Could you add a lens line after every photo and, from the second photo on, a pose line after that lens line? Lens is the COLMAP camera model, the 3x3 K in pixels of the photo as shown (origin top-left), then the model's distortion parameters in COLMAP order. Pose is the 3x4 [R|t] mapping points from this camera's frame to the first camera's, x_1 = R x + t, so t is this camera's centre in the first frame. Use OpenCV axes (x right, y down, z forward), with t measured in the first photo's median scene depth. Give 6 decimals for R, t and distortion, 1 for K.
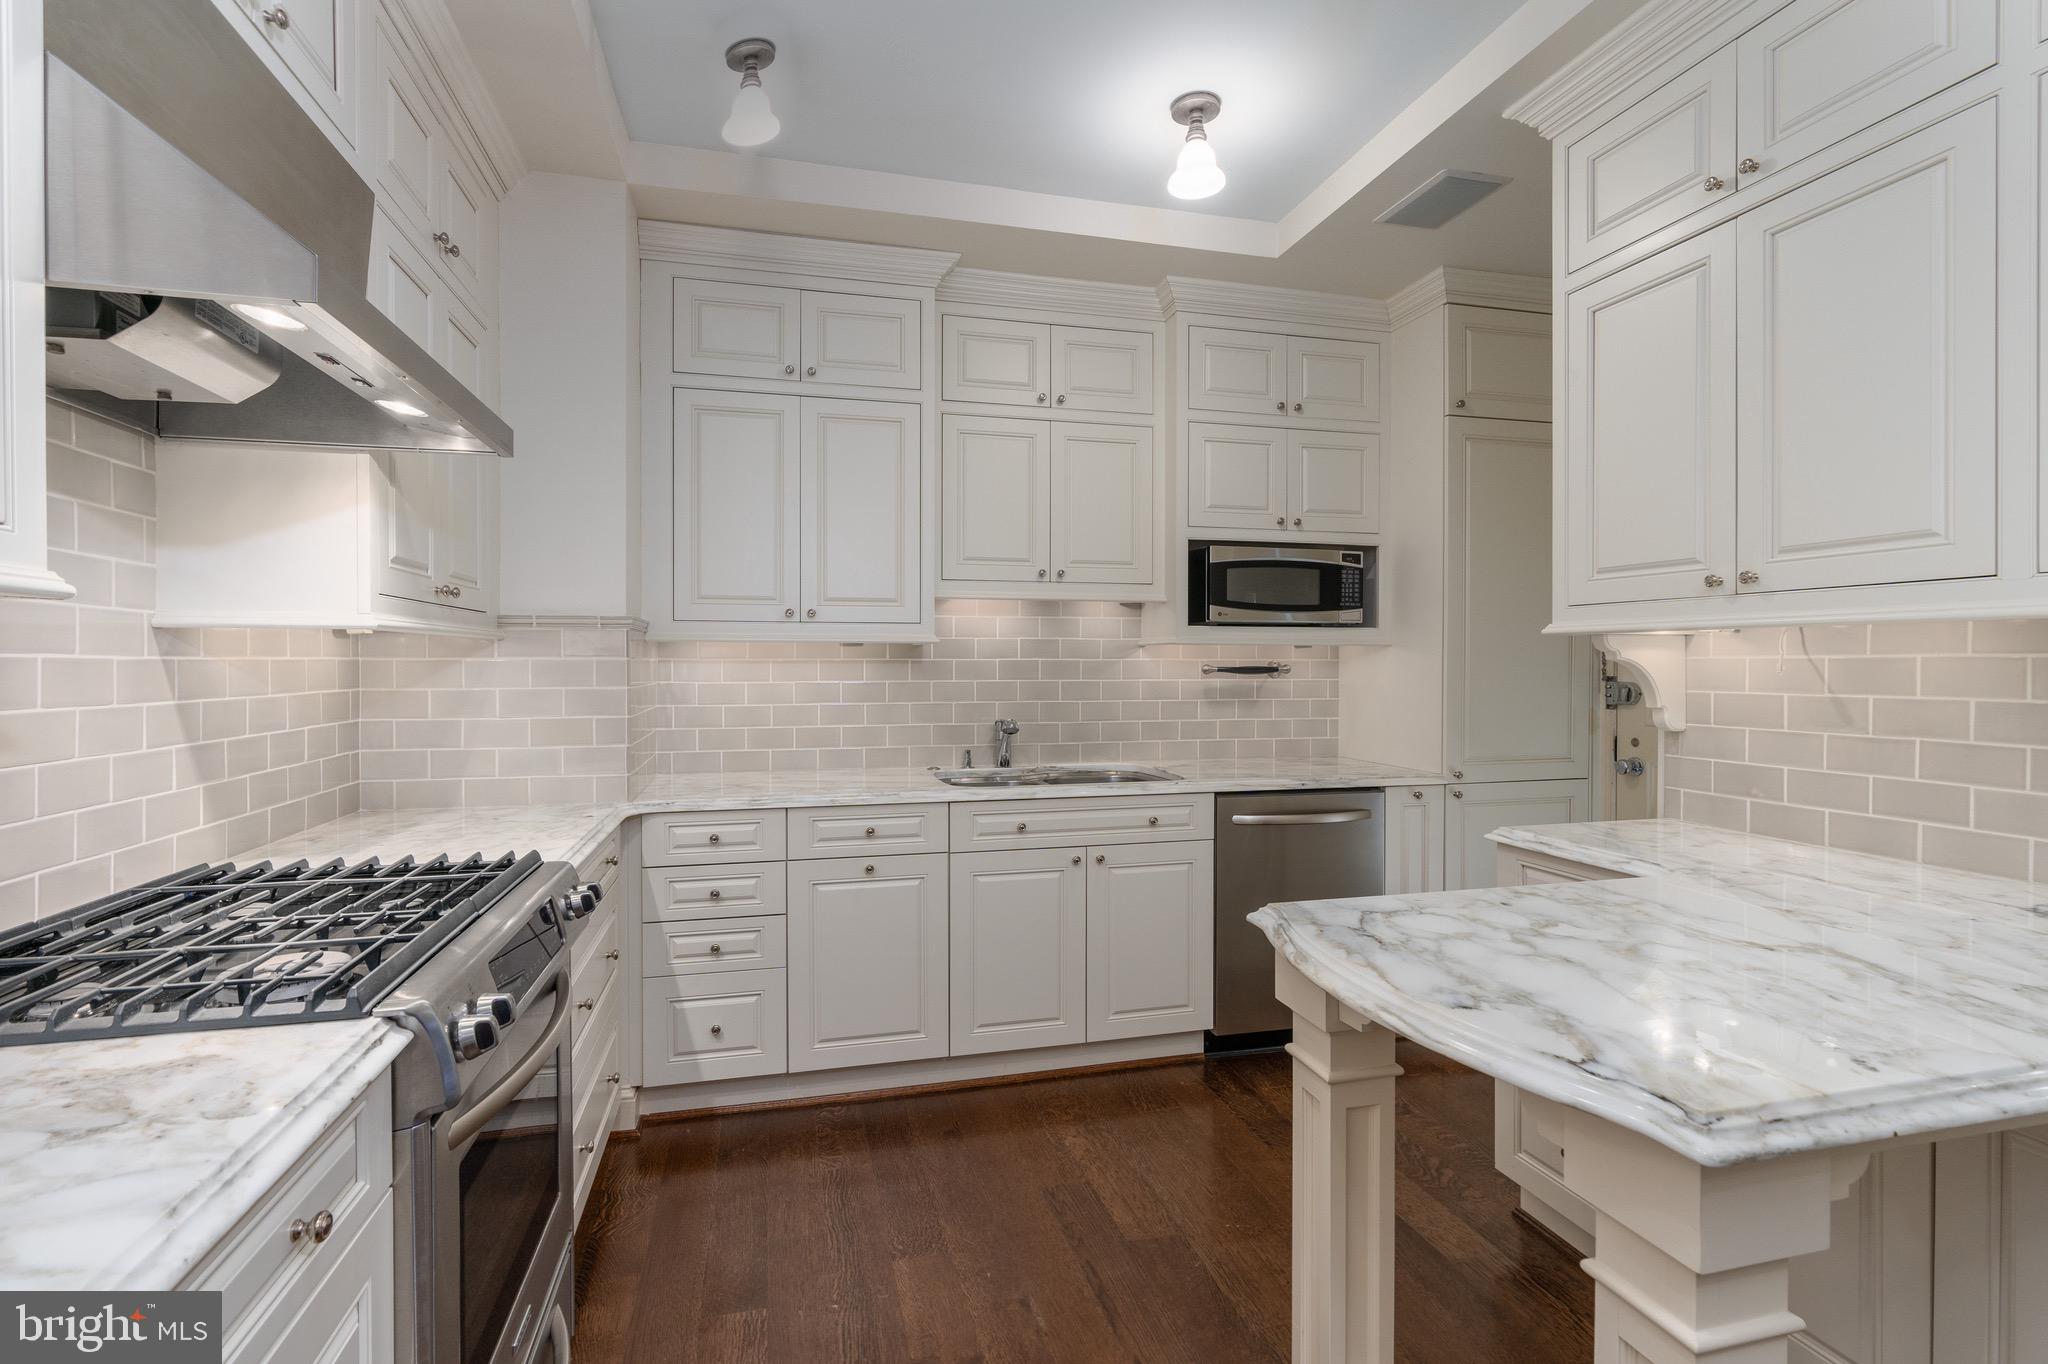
lens RADIAL K [[971.1, 0, 1024.0], [0, 971.1, 682.0], [0, 0, 1]] dist [-0.001873, -0.000169]
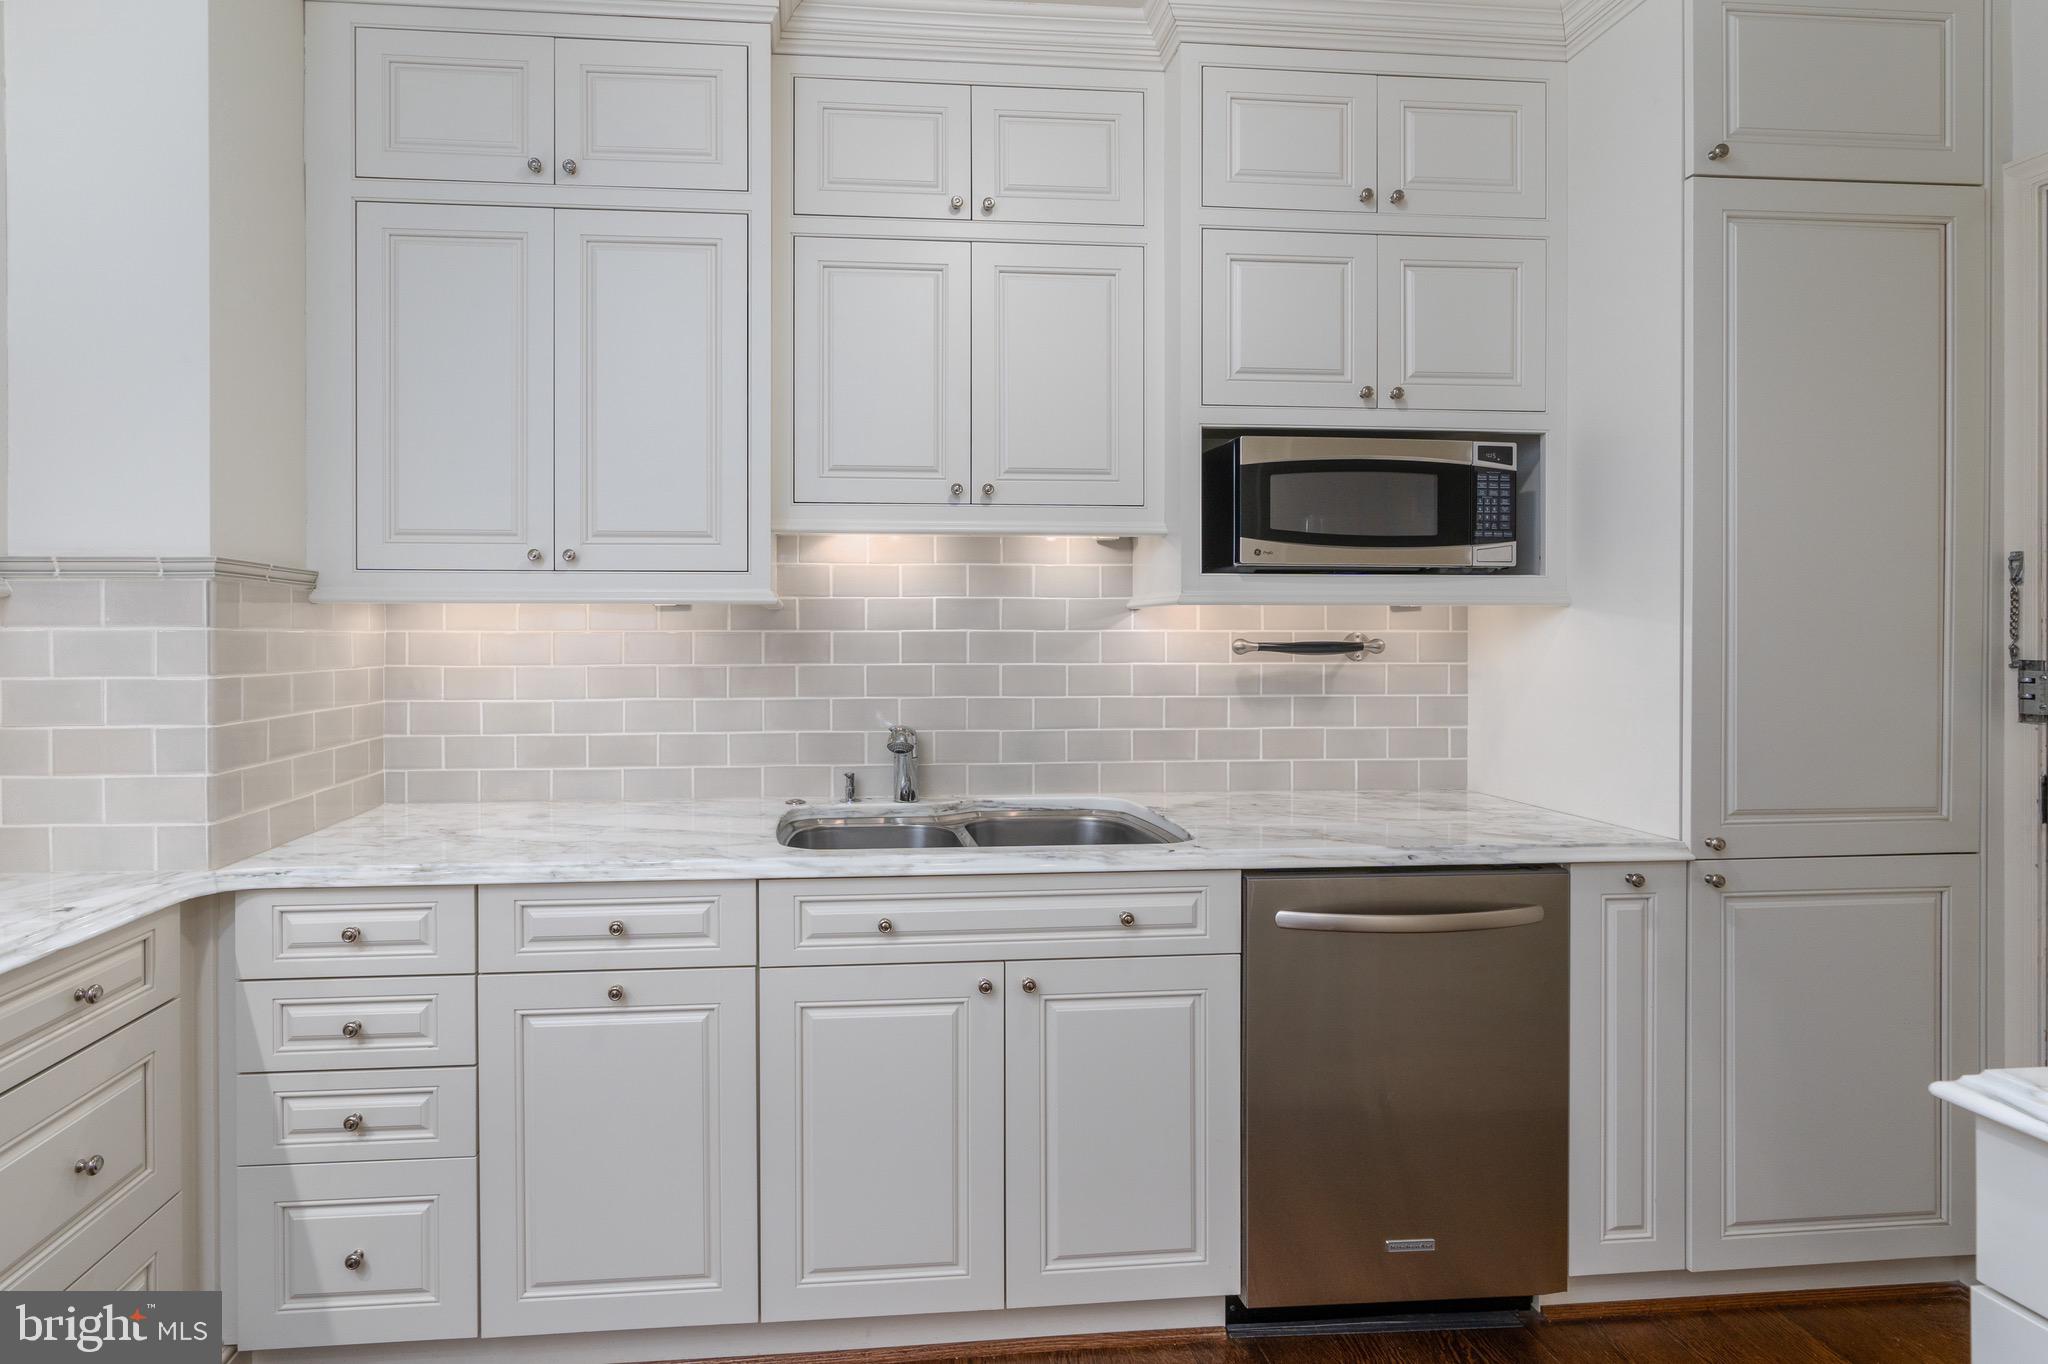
lens RADIAL K [[1020.2, 0, 929.3], [0, 1020.2, 650.1], [0, 0, 1]] dist [-0.002658, 0.000707]
pose [[0.988993, 0.000517, -0.147962, 0.096710], [-0.001870, 0.999958, -0.009003, -0.004988], [0.147951, 0.009181, 0.988952, 0.361861]]
